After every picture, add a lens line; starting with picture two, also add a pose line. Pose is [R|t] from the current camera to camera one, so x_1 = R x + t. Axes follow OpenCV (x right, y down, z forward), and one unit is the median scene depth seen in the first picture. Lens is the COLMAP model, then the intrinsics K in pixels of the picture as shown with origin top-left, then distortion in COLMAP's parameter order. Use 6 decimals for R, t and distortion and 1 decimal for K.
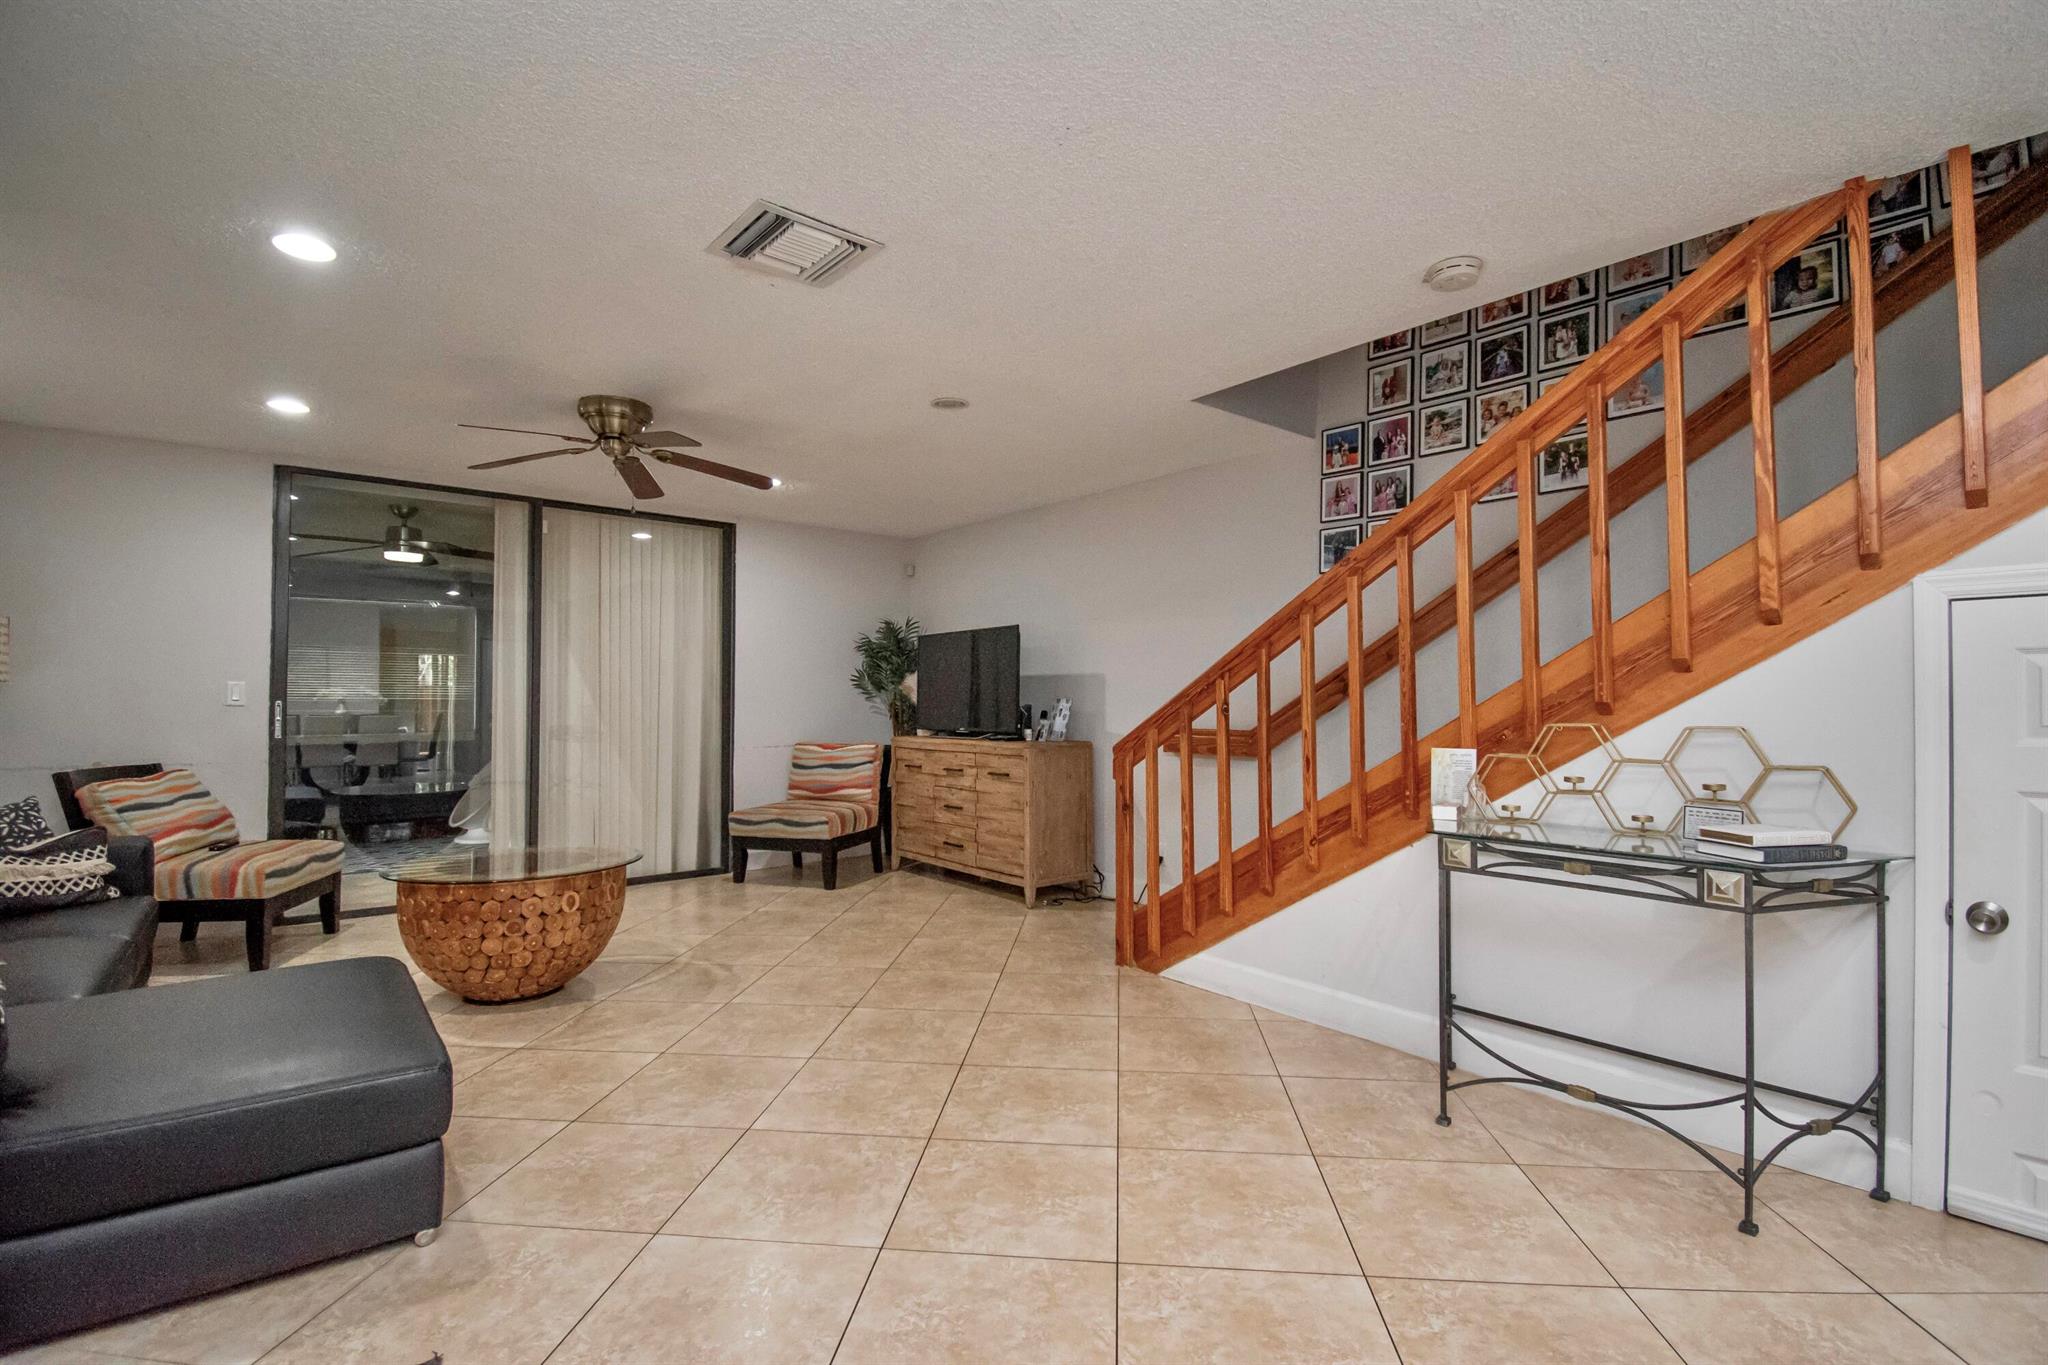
lens RADIAL K [[909.9, 0, 1039.3], [0, 909.9, 676.7], [0, 0, 1]] dist [0.007475, -0.017932]
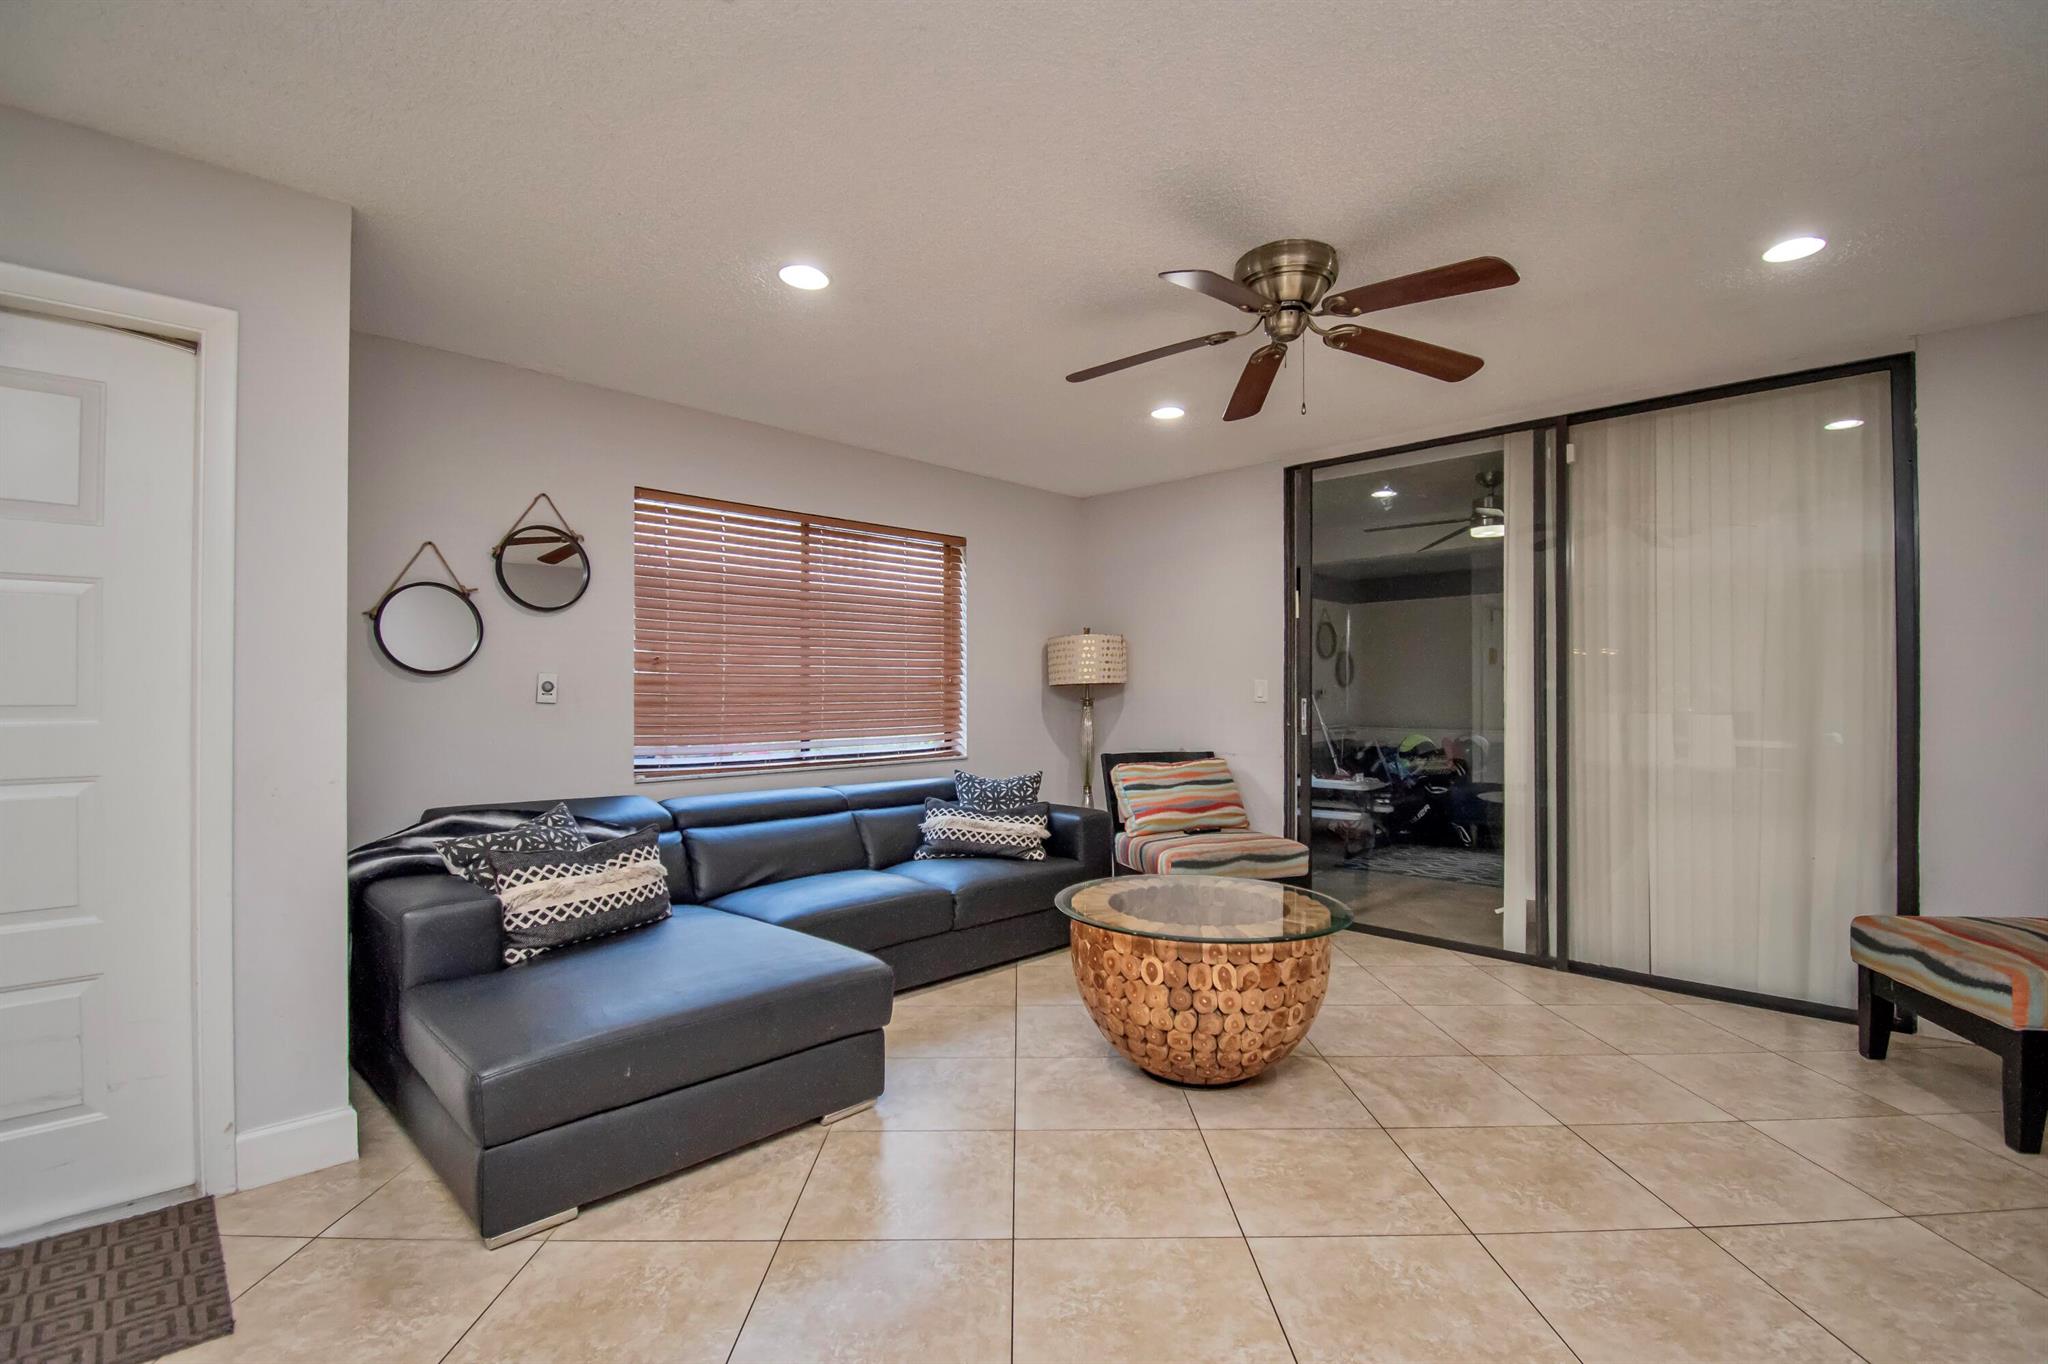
lens RADIAL K [[909.9, 0, 1055.8], [0, 909.9, 689.6], [0, 0, 1]] dist [0.007475, -0.017932]
pose [[0.106586, -0.007868, -0.994272, 0.249430], [0.025454, 0.999663, -0.005182, 0.026535], [0.993978, -0.024756, 0.106750, 1.016143]]
